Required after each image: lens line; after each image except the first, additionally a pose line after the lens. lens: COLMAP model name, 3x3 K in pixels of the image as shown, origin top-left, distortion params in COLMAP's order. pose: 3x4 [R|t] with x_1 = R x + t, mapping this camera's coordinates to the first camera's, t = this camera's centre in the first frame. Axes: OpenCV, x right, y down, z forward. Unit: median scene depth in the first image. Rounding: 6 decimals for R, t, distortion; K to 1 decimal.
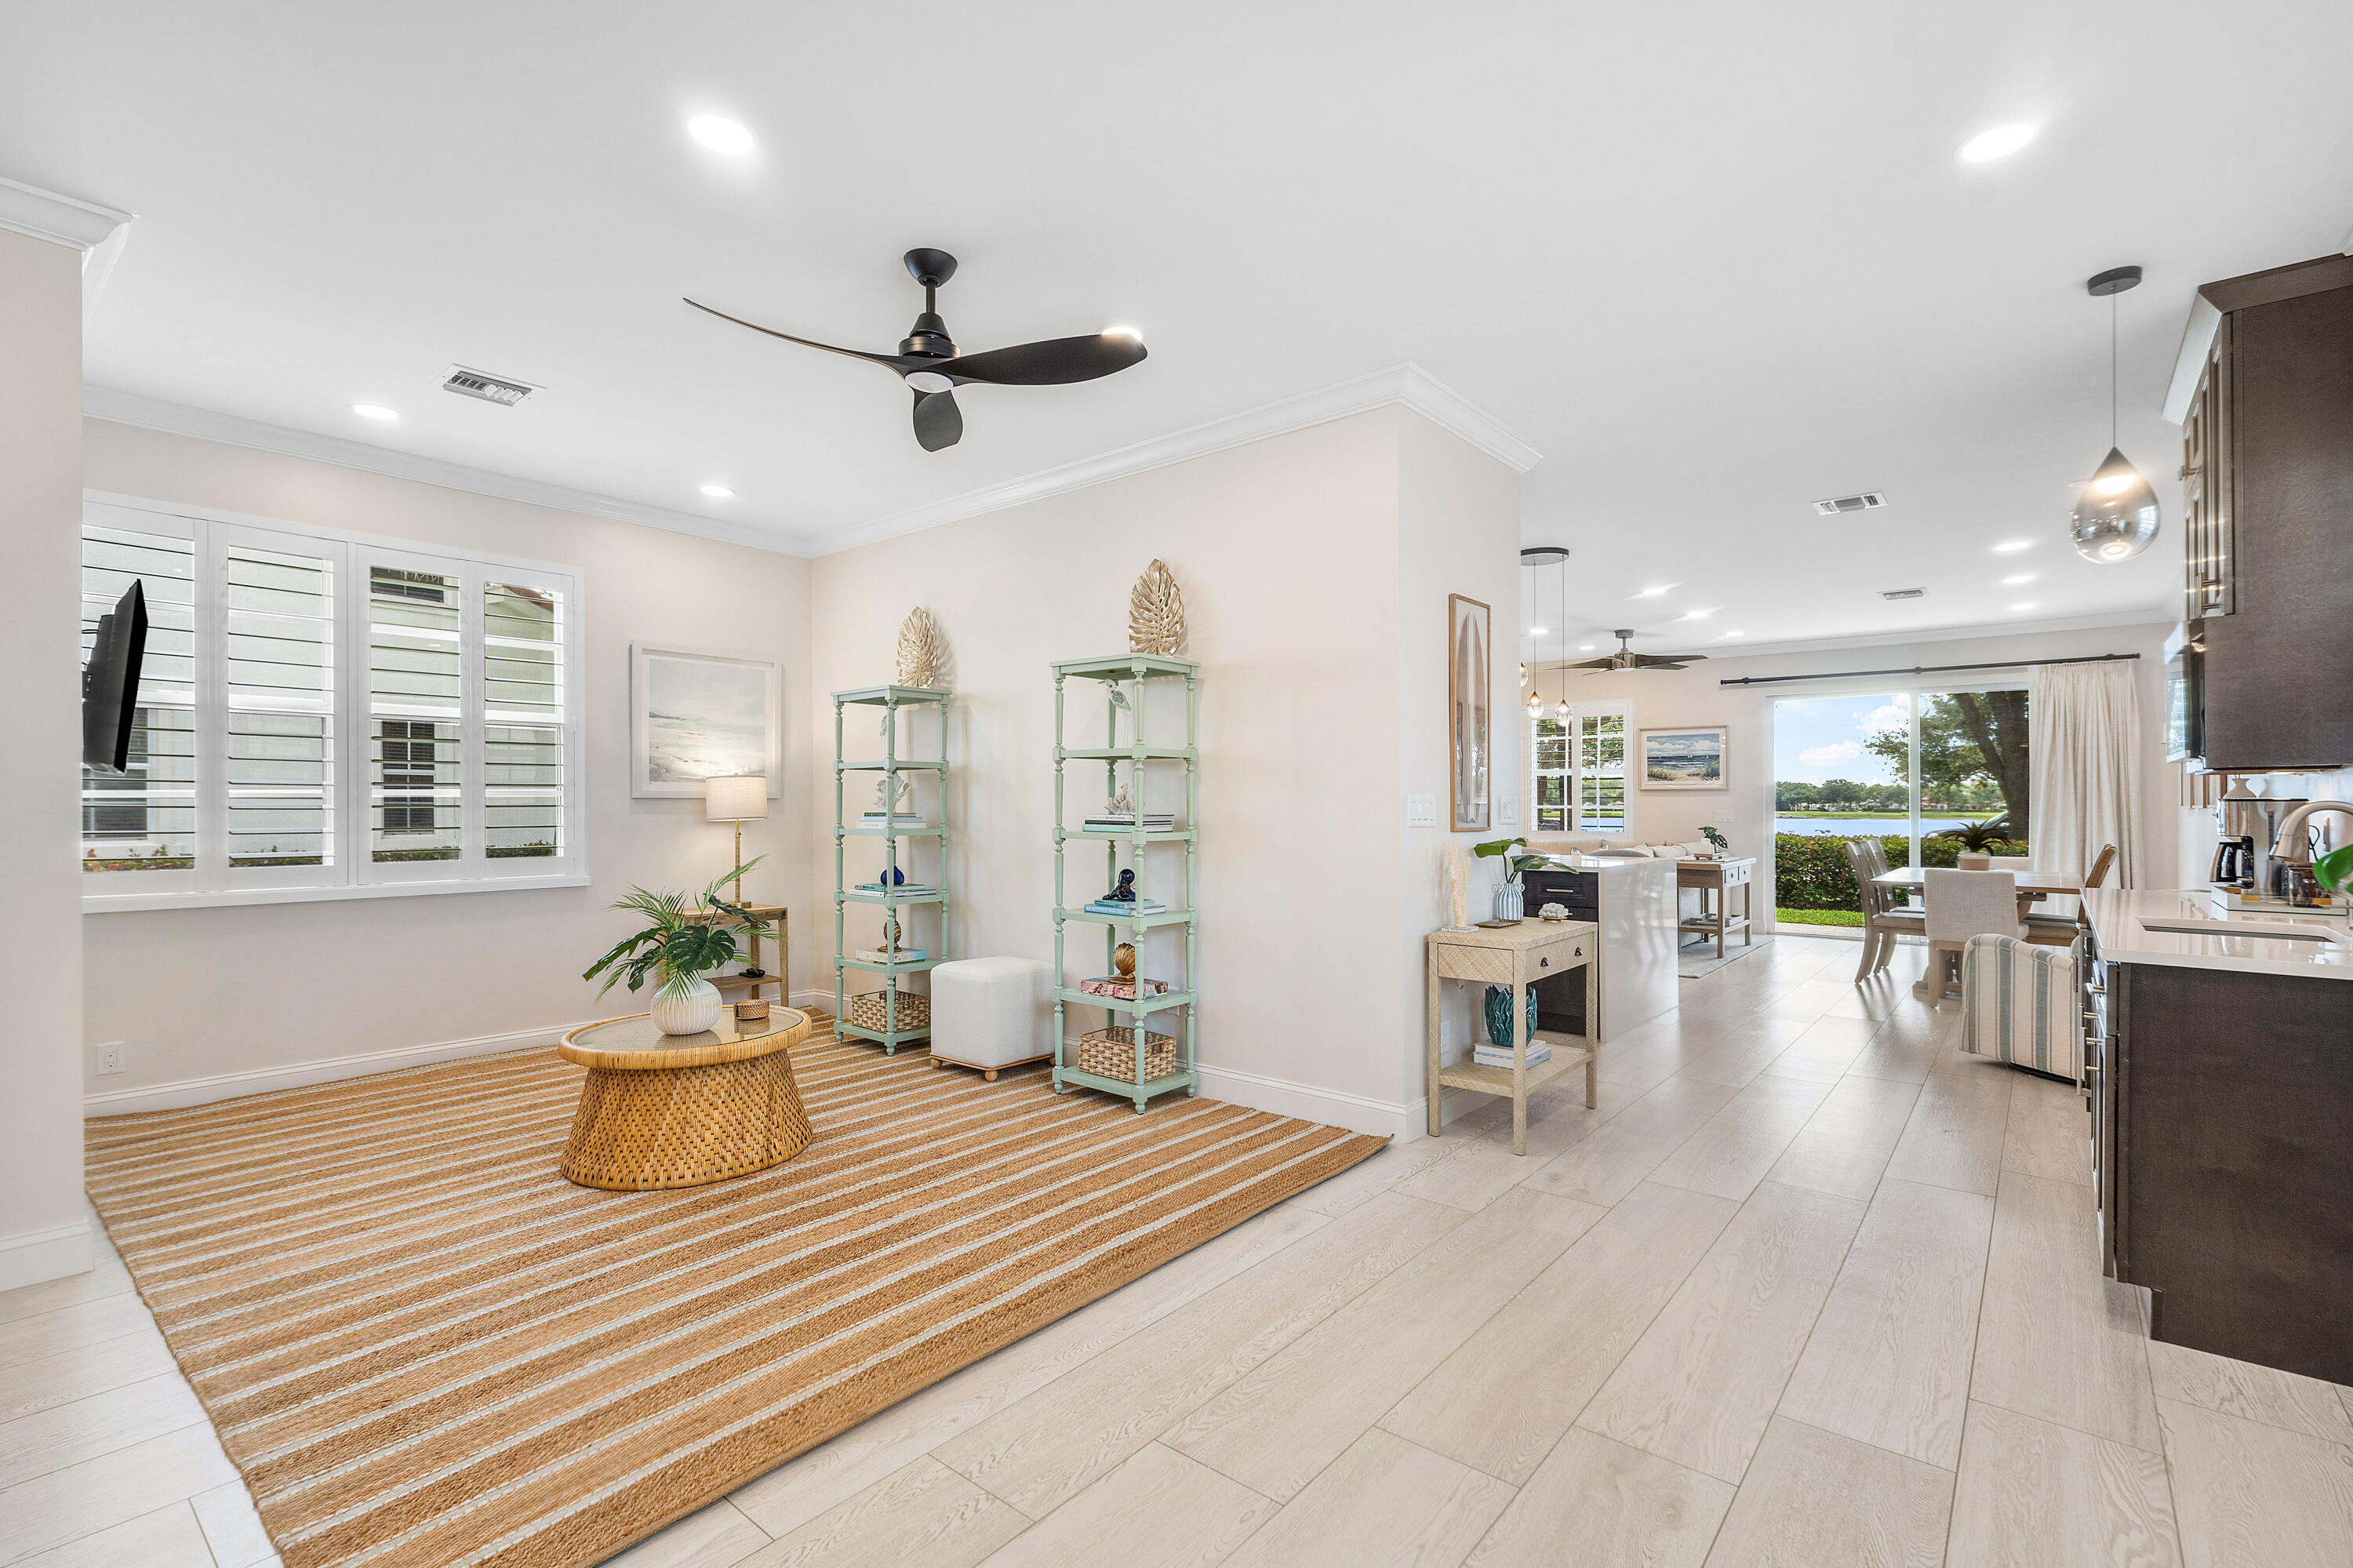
lens RADIAL K [[1068.5, 0, 1189.0], [0, 1068.5, 787.9], [0, 0, 1]] dist [0.000852, 0.000480]
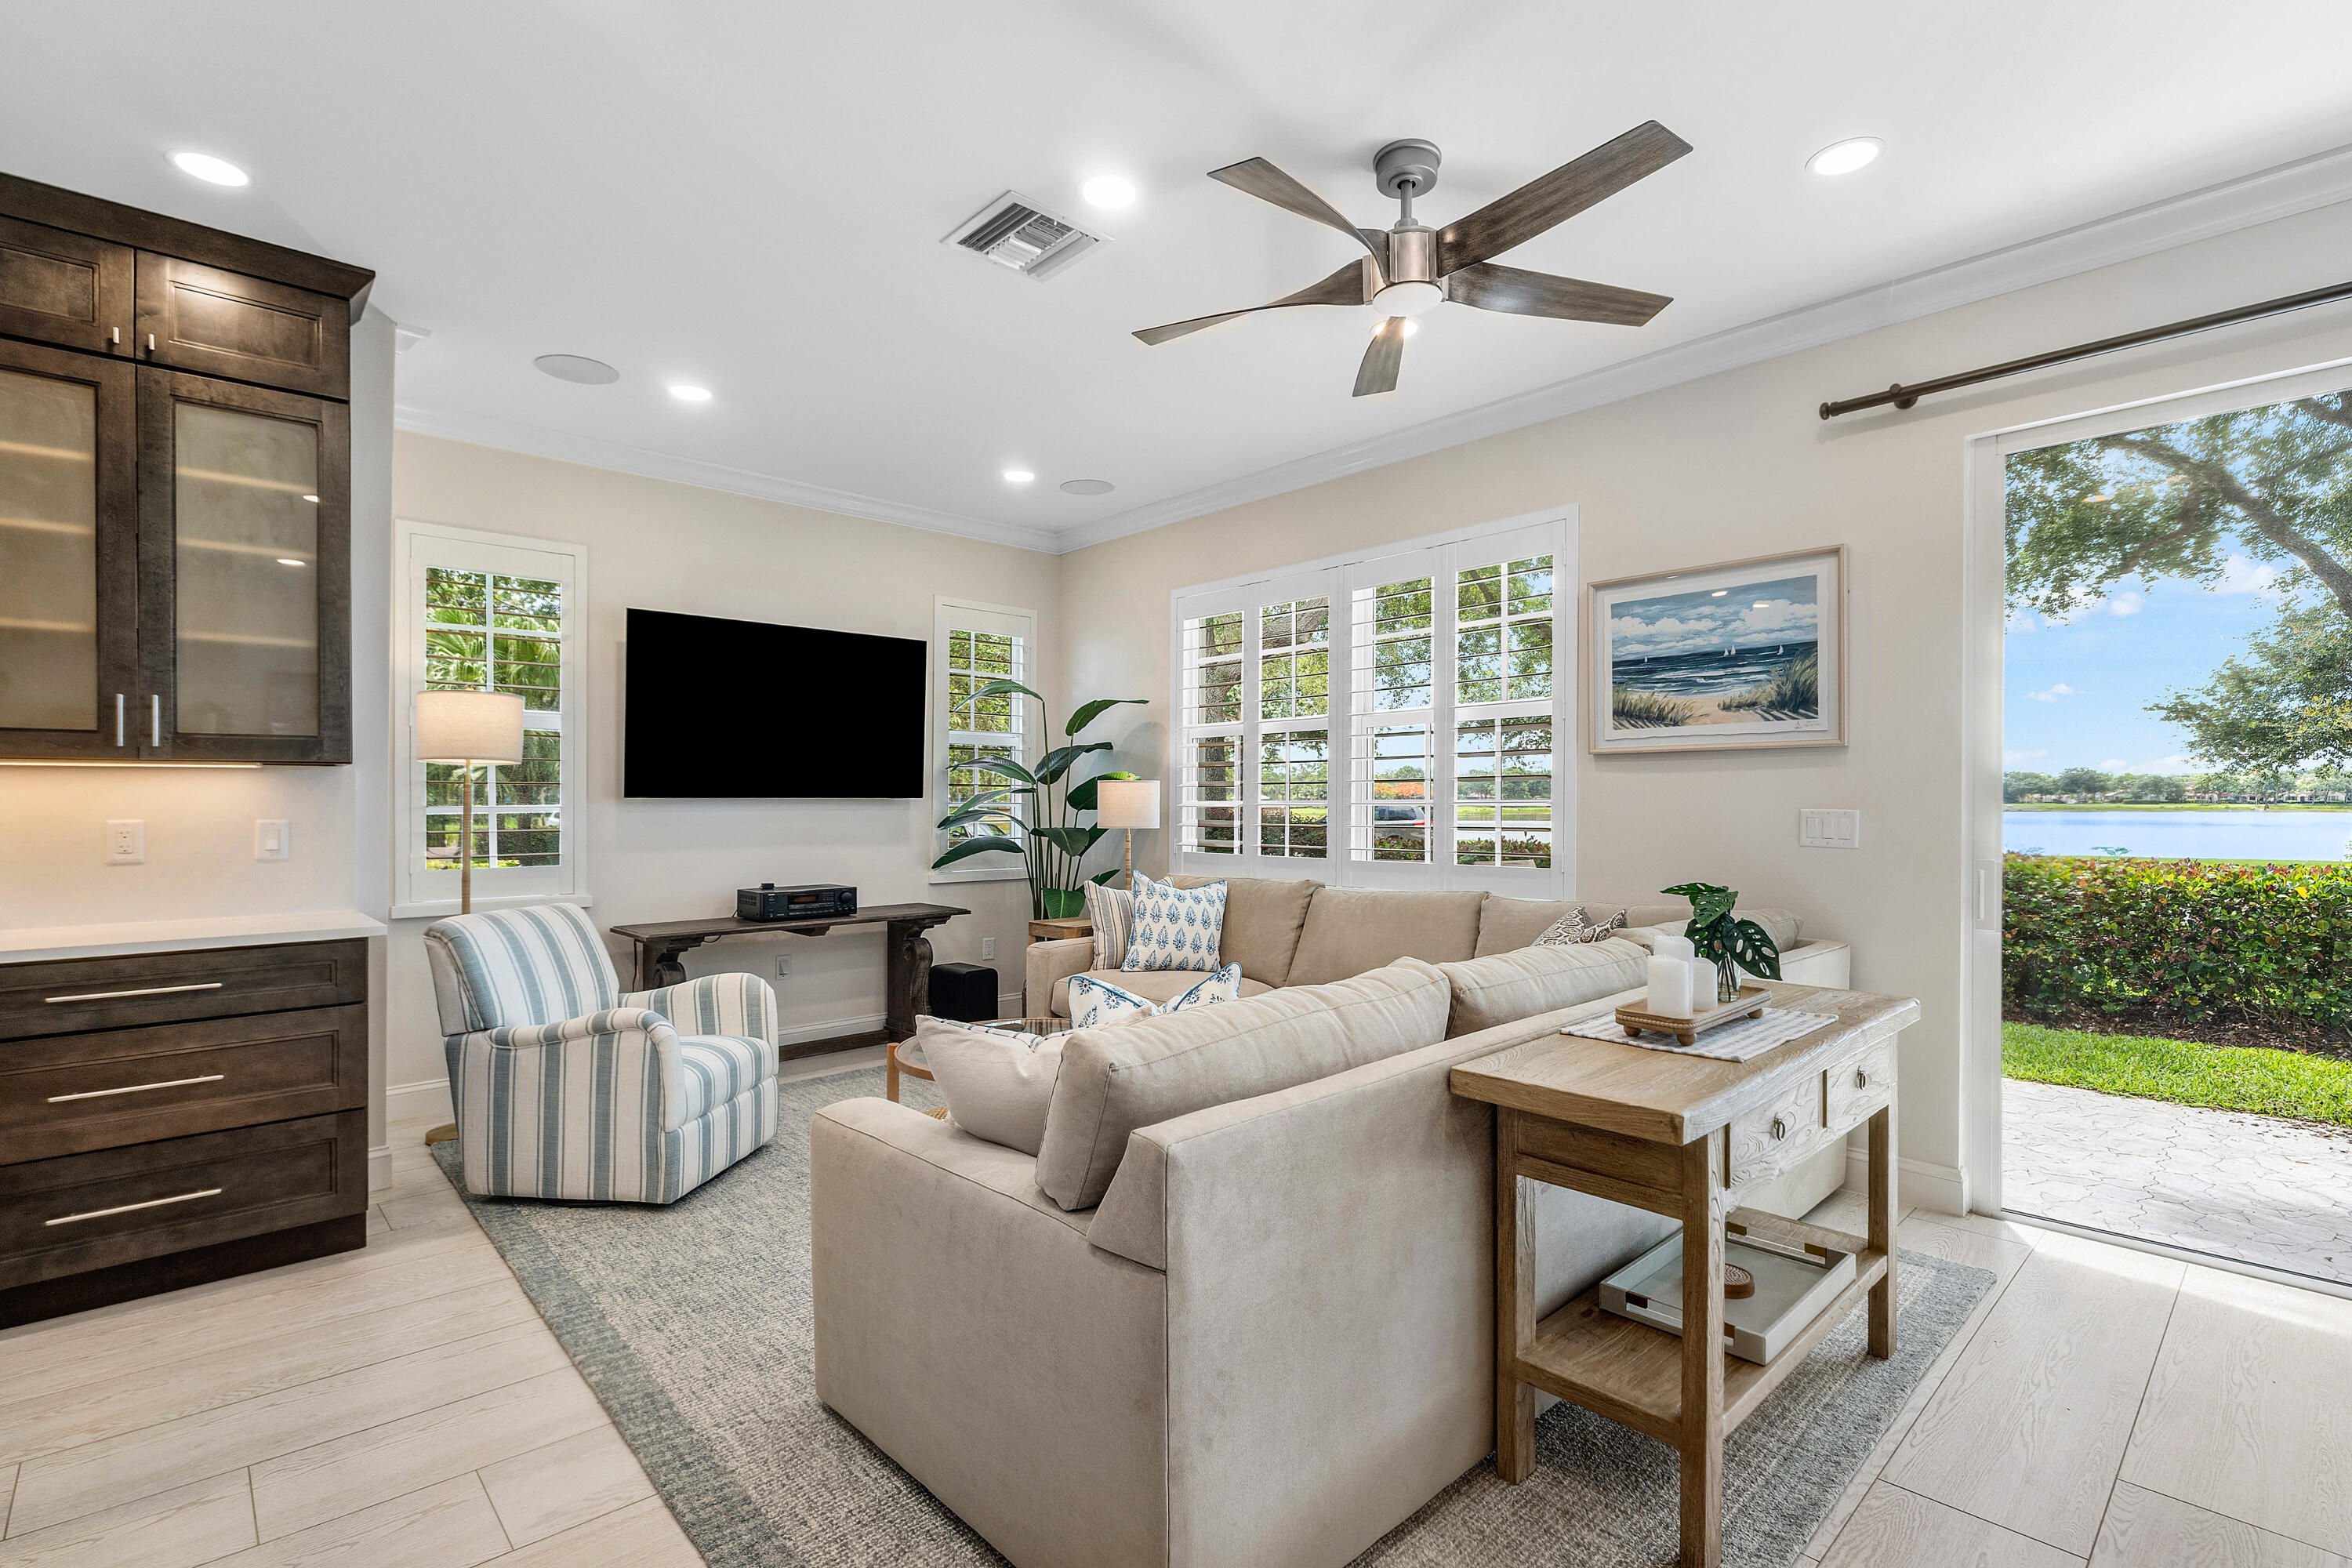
lens RADIAL K [[1068.0, 0, 1215.5], [0, 1068.0, 805.5], [0, 0, 1]] dist [0.000852, 0.000480]
pose [[0.991371, -0.003554, -0.131038, 0.443735], [0.006327, 0.999765, 0.020751, 0.013533], [0.130933, -0.021401, 0.991160, 0.811555]]
